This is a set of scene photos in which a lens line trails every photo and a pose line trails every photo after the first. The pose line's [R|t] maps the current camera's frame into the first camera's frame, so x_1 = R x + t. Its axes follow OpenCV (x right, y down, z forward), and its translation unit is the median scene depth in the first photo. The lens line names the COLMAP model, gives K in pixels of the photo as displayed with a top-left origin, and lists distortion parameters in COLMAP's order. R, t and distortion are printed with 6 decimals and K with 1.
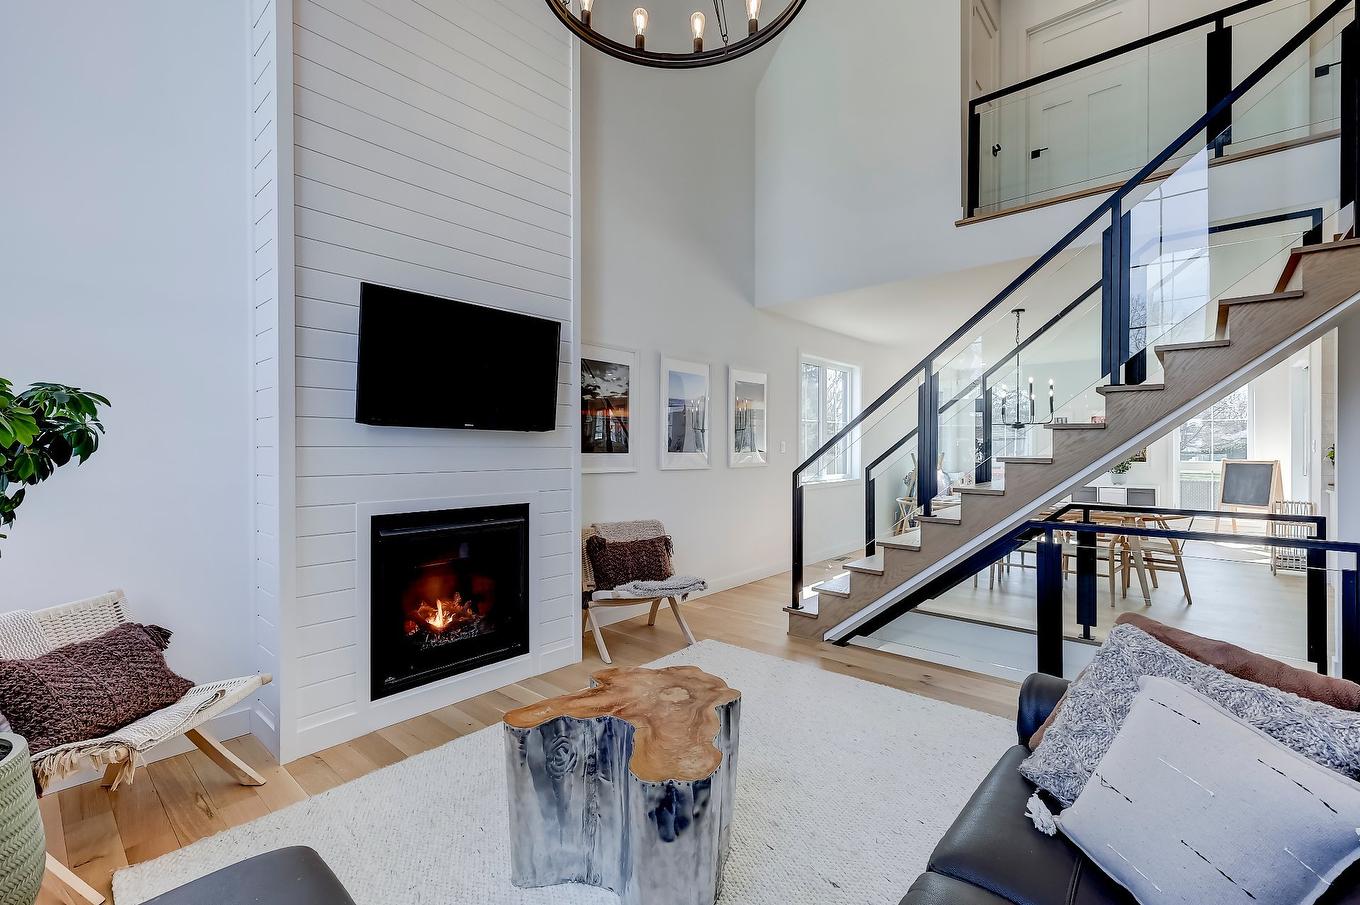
lens RADIAL K [[593.9, 0, 684.0], [0, 593.9, 451.5], [0, 0, 1]] dist [0.009931, -0.000693]
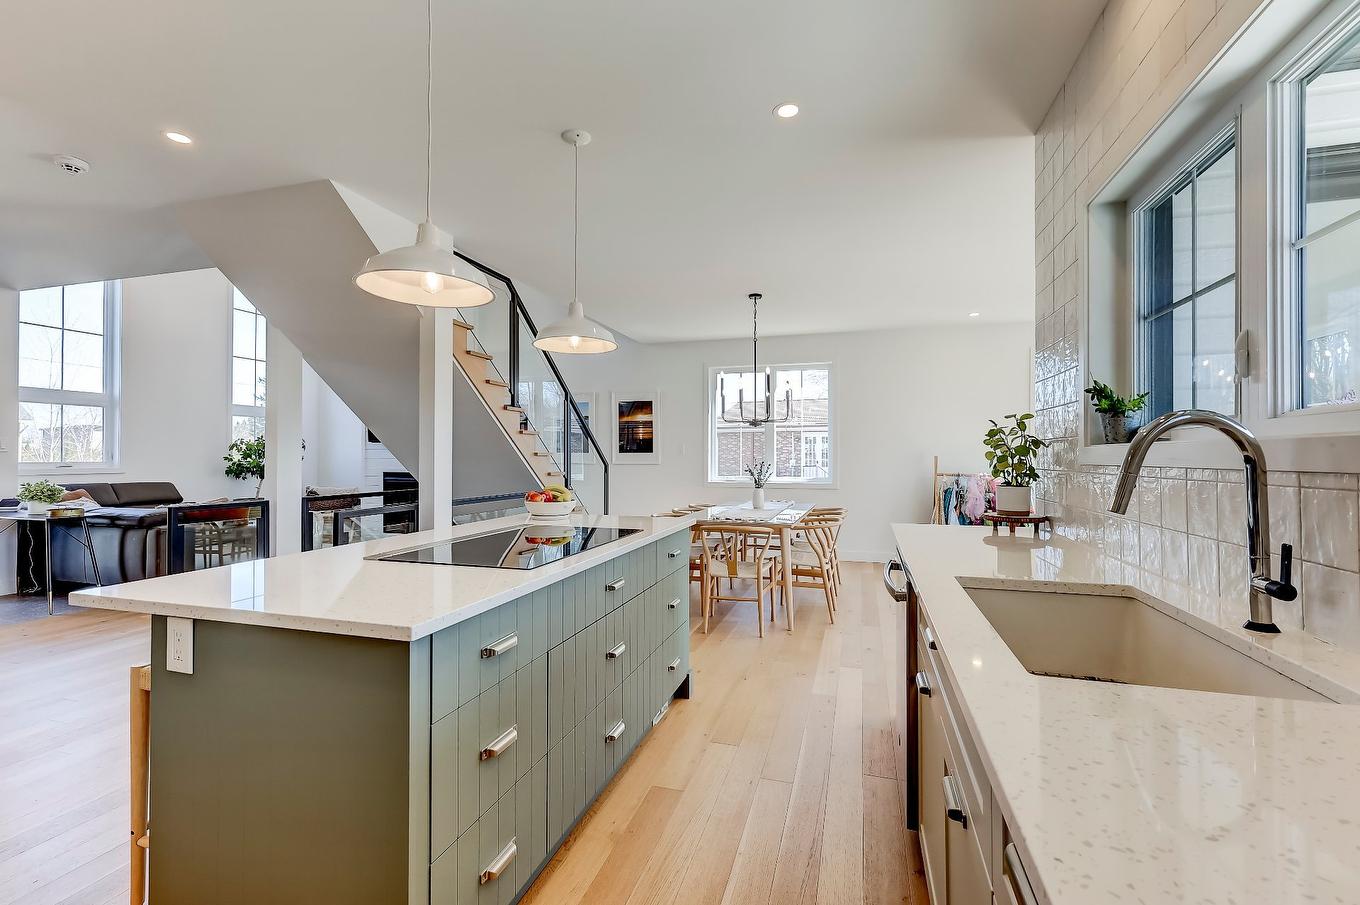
lens RADIAL K [[593.9, 0, 672.1], [0, 593.9, 450.3], [0, 0, 1]] dist [0.009931, -0.000693]
pose [[0.404169, -0.005633, -0.914667, 1.919342], [-0.003499, 0.999964, -0.007704, 0.012150], [0.914677, 0.006314, 0.404135, 0.759336]]
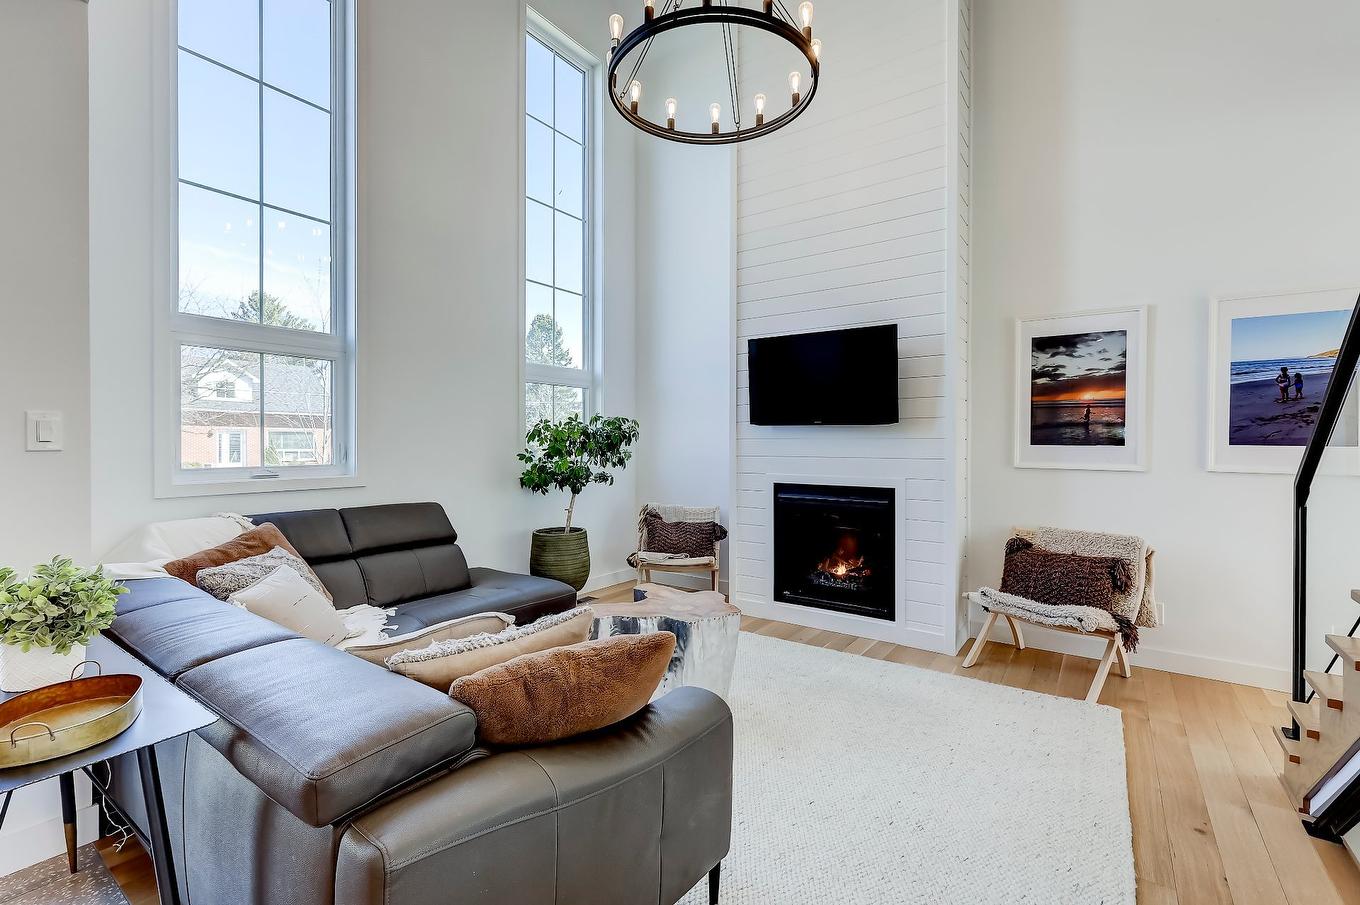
lens RADIAL K [[593.9, 0, 684.6], [0, 593.9, 452.2], [0, 0, 1]] dist [0.009931, -0.000693]
pose [[0.105919, 0.016282, -0.994241, 0.681228], [-0.006133, 0.999858, 0.015720, 0.002560], [0.994356, 0.004433, 0.106003, 0.405790]]
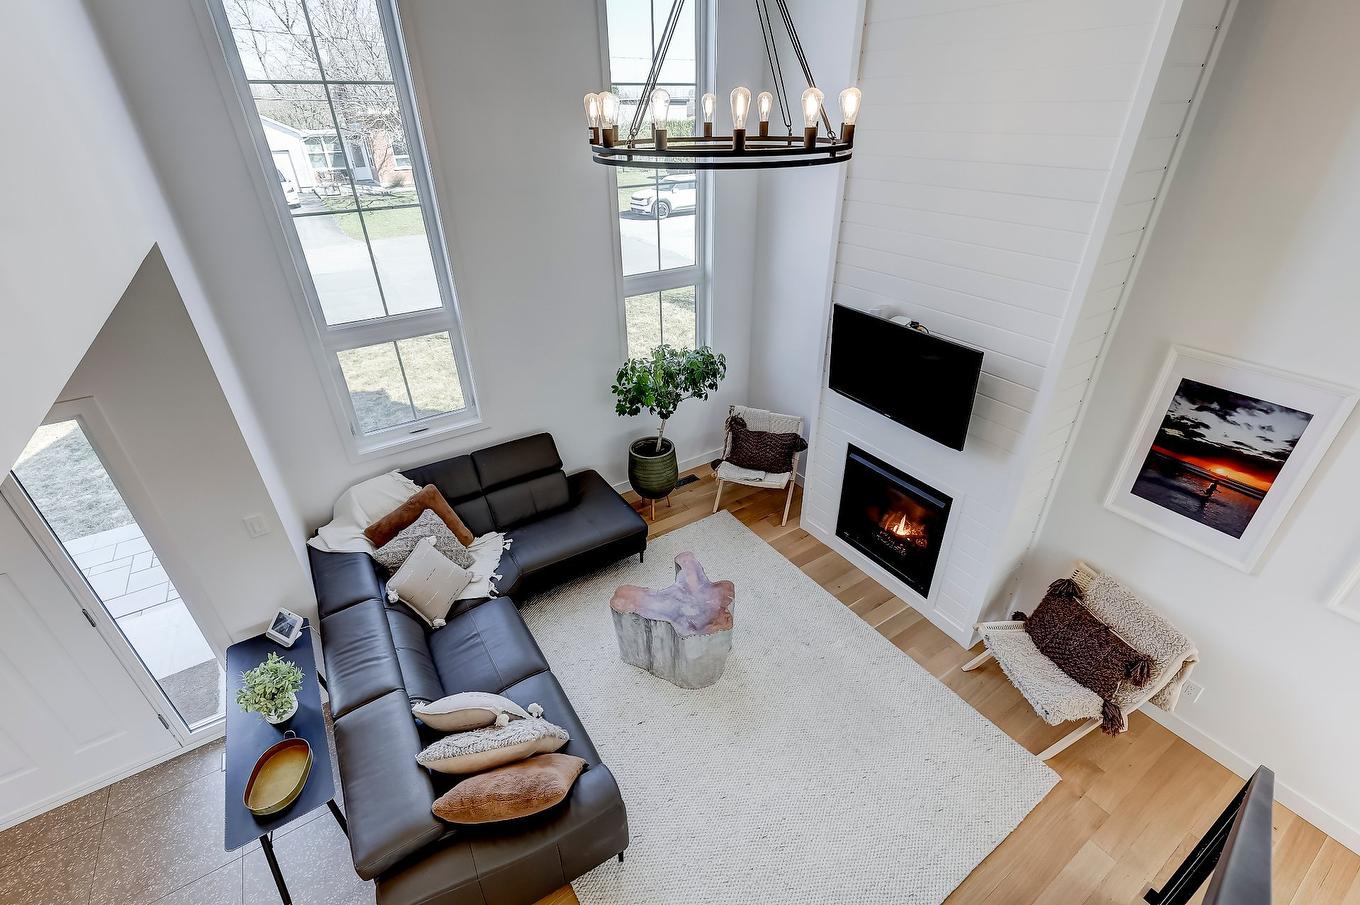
lens RADIAL K [[593.9, 0, 681.8], [0, 593.9, 455.4], [0, 0, 1]] dist [0.009931, -0.000693]
pose [[-0.263945, 0.497381, -0.826405, 0.608068], [0.006560, 0.857695, 0.514118, -0.452442], [0.964515, 0.130277, -0.229647, 0.637672]]
